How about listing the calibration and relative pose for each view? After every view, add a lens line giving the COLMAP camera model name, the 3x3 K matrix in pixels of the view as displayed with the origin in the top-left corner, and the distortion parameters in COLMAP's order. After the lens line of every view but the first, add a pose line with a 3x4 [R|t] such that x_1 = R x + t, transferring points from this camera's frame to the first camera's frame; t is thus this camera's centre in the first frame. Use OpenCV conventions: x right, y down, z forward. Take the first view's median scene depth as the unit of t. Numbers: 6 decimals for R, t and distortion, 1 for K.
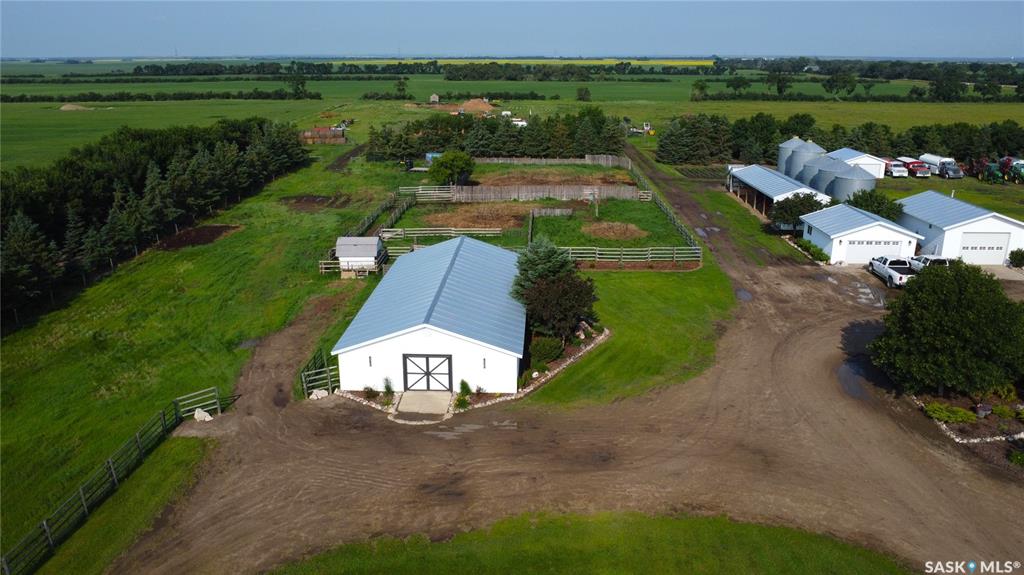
lens RADIAL K [[737.6, 0, 508.2], [0, 737.6, 288.1], [0, 0, 1]] dist [-0.035021, -0.001602]
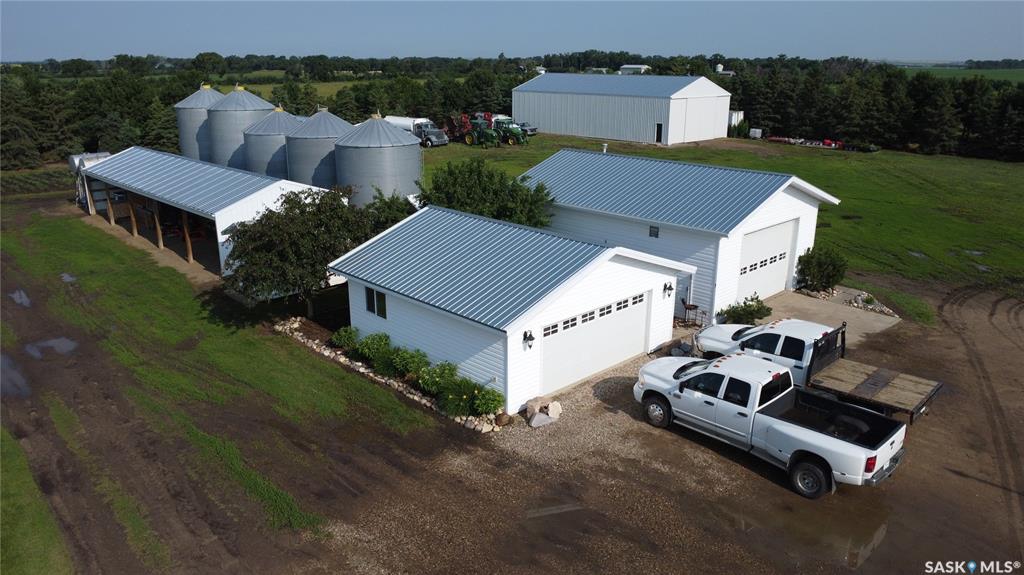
lens RADIAL K [[744.8, 0, 513.4], [0, 744.8, 291.5], [0, 0, 1]] dist [-0.031653, 0.004689]
pose [[0.691968, -0.214621, 0.689288, 0.252069], [0.215313, 0.972688, 0.086711, -0.107728], [-0.689072, 0.088411, 0.719280, 0.791226]]
